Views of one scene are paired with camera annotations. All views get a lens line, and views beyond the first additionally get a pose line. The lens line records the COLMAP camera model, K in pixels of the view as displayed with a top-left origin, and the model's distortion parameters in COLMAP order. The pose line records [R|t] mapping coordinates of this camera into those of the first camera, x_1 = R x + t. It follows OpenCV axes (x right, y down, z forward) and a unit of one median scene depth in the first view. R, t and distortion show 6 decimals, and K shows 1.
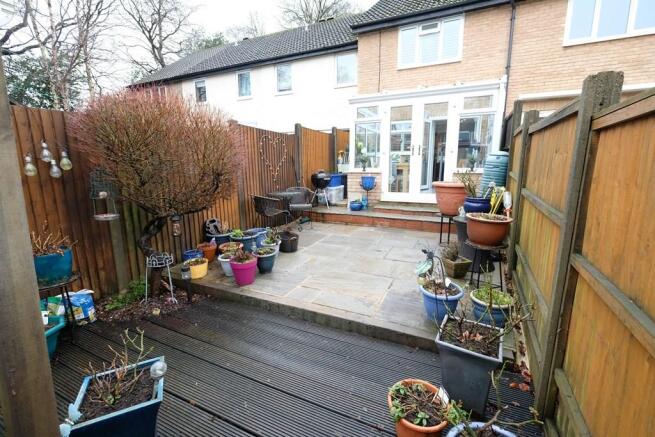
lens RADIAL K [[285.3, 0, 327.1], [0, 285.3, 214.7], [0, 0, 1]] dist [-0.004368, -0.000249]
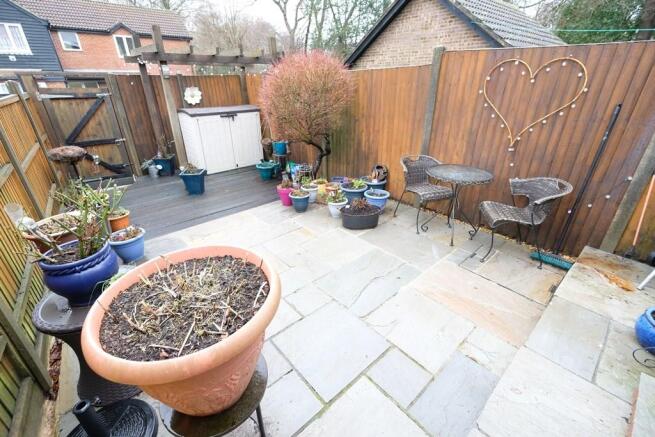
lens RADIAL K [[285.3, 0, 327.1], [0, 285.3, 214.7], [0, 0, 1]] dist [-0.004368, -0.000249]
pose [[-0.386139, 0.395475, -0.833365, 0.381486], [-0.162347, 0.860196, 0.483431, -0.194826], [0.908042, 0.321966, -0.267951, 0.749211]]
